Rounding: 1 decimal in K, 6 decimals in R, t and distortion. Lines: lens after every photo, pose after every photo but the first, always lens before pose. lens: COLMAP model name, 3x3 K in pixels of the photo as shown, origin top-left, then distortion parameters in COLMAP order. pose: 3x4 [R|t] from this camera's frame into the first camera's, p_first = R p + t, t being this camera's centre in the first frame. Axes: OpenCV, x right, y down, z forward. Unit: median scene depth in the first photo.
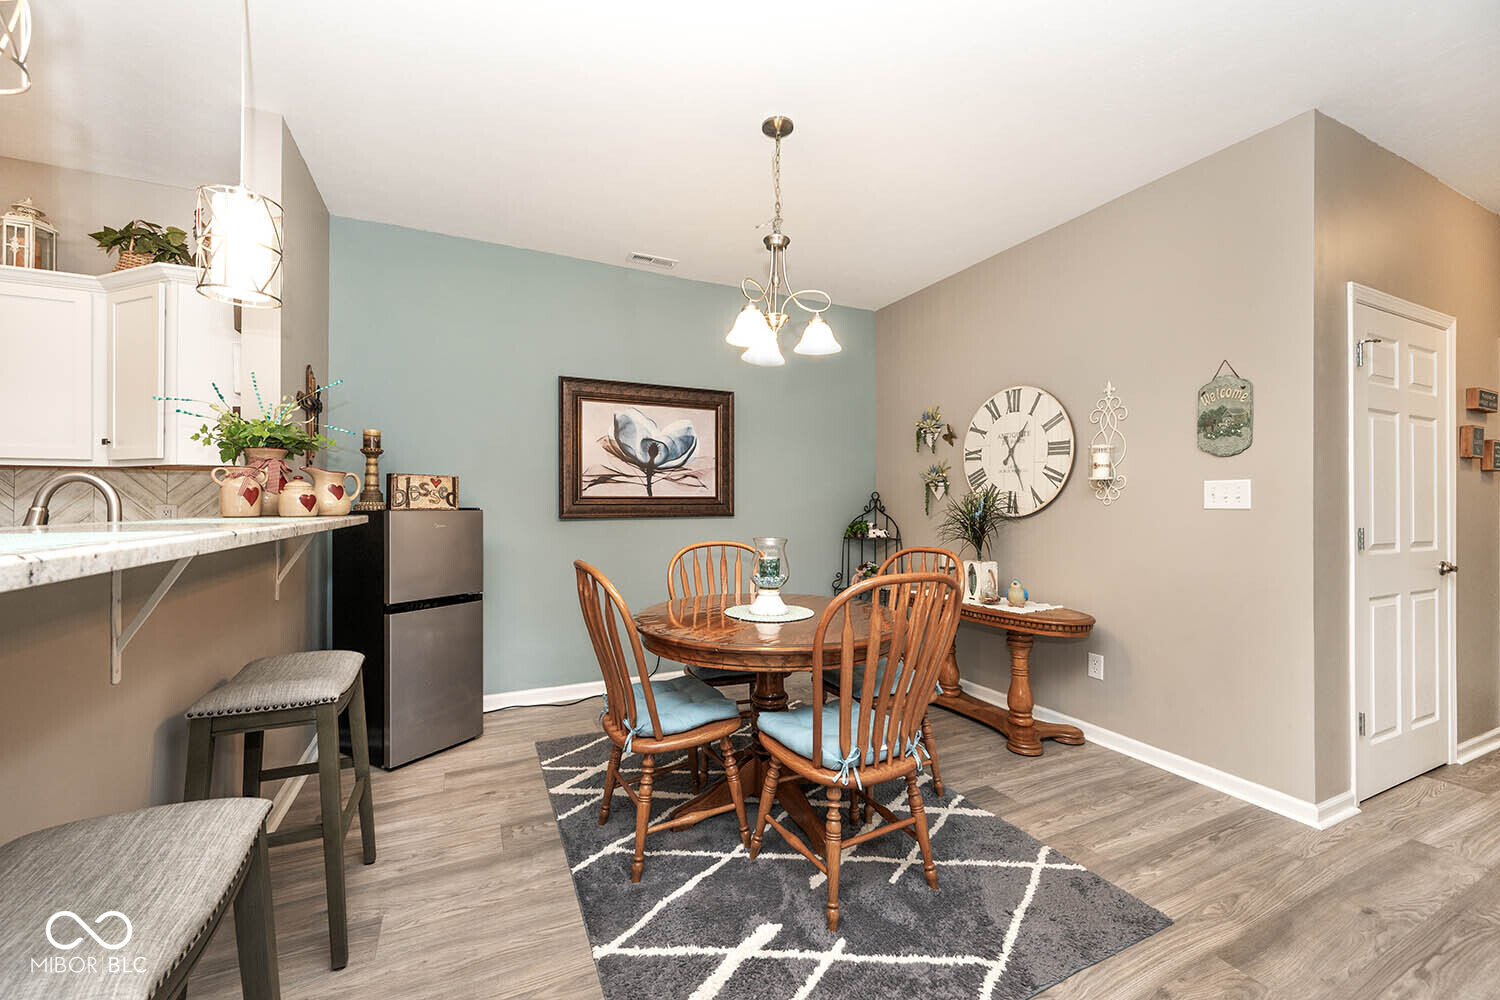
lens RADIAL K [[586.7, 0, 748.3], [0, 586.7, 503.4], [0, 0, 1]] dist [0.001443, -0.000324]
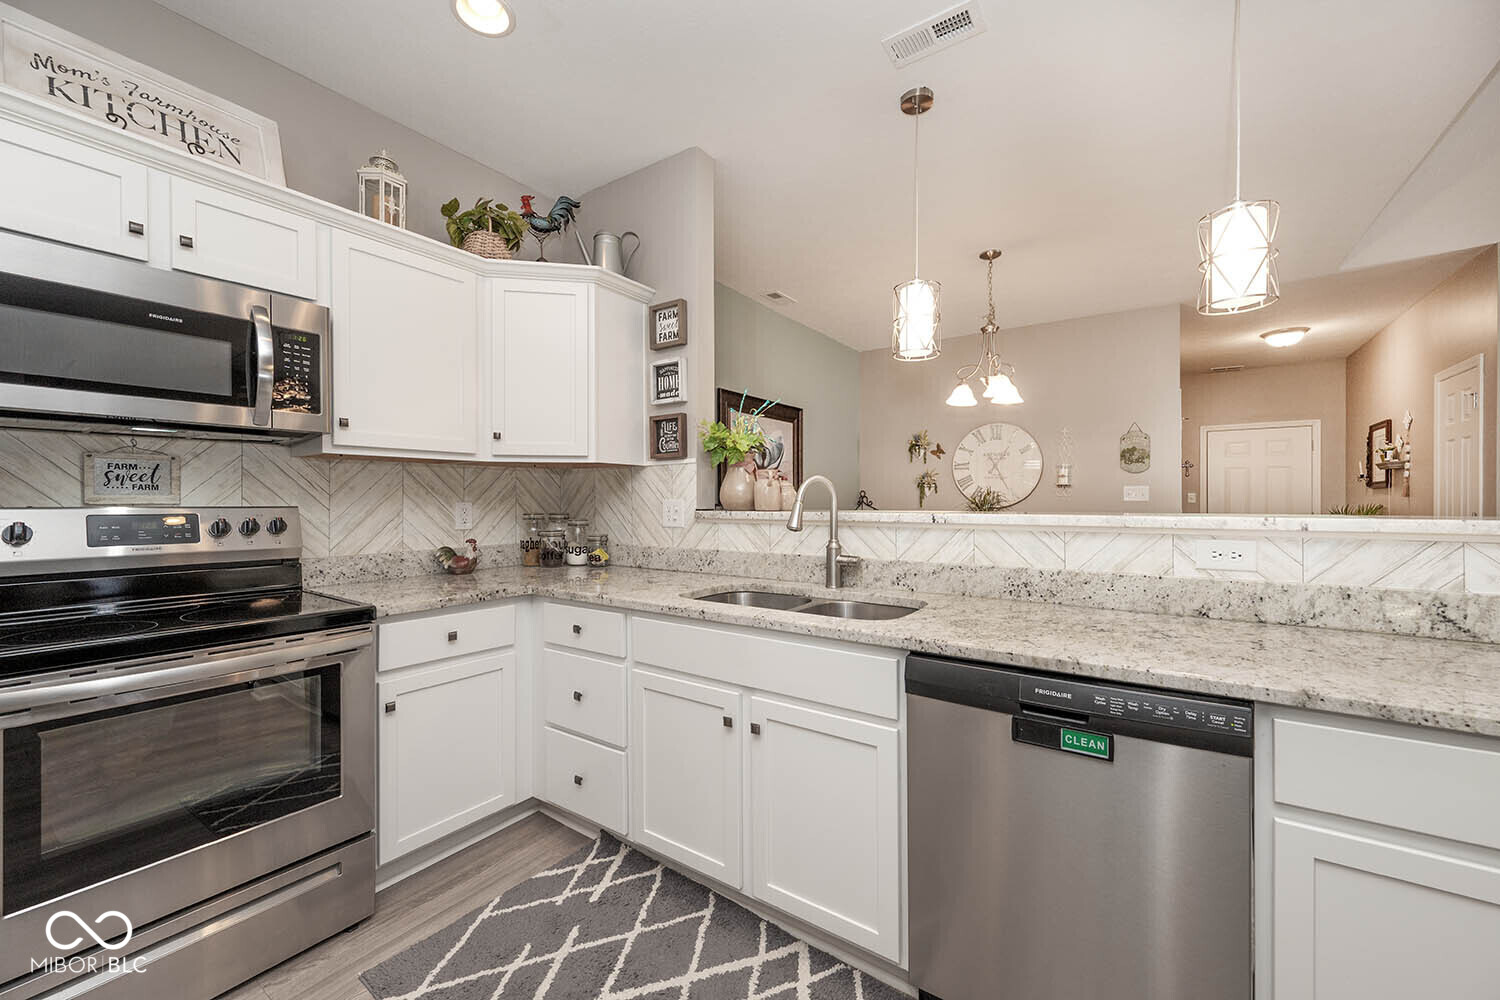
lens RADIAL K [[586.7, 0, 748.3], [0, 586.7, 503.4], [0, 0, 1]] dist [0.001443, -0.000324]
pose [[0.869178, -0.006275, 0.494459, -0.791769], [0.003520, 0.999973, 0.006501, -0.000446], [-0.494486, -0.003910, 0.869177, -0.015952]]
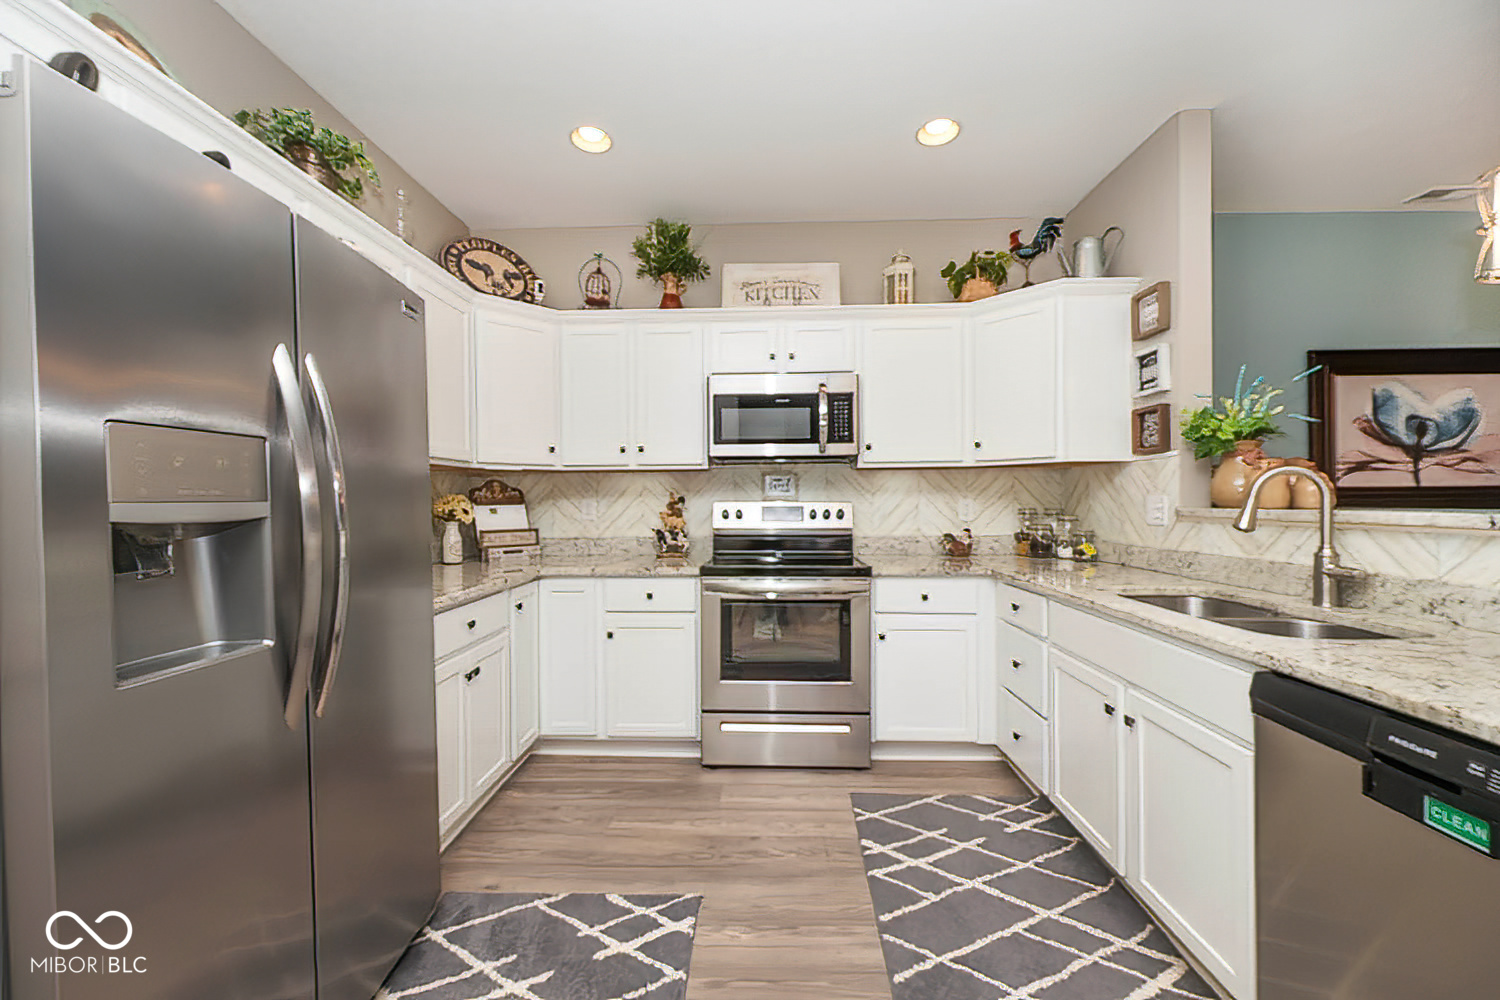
lens RADIAL K [[586.7, 0, 748.3], [0, 586.7, 503.4], [0, 0, 1]] dist [0.001443, -0.000324]
pose [[0.888498, -0.003916, -0.458864, -0.630829], [0.007481, 0.999954, 0.005953, 0.000544], [0.458820, -0.008722, 0.888487, -0.159032]]
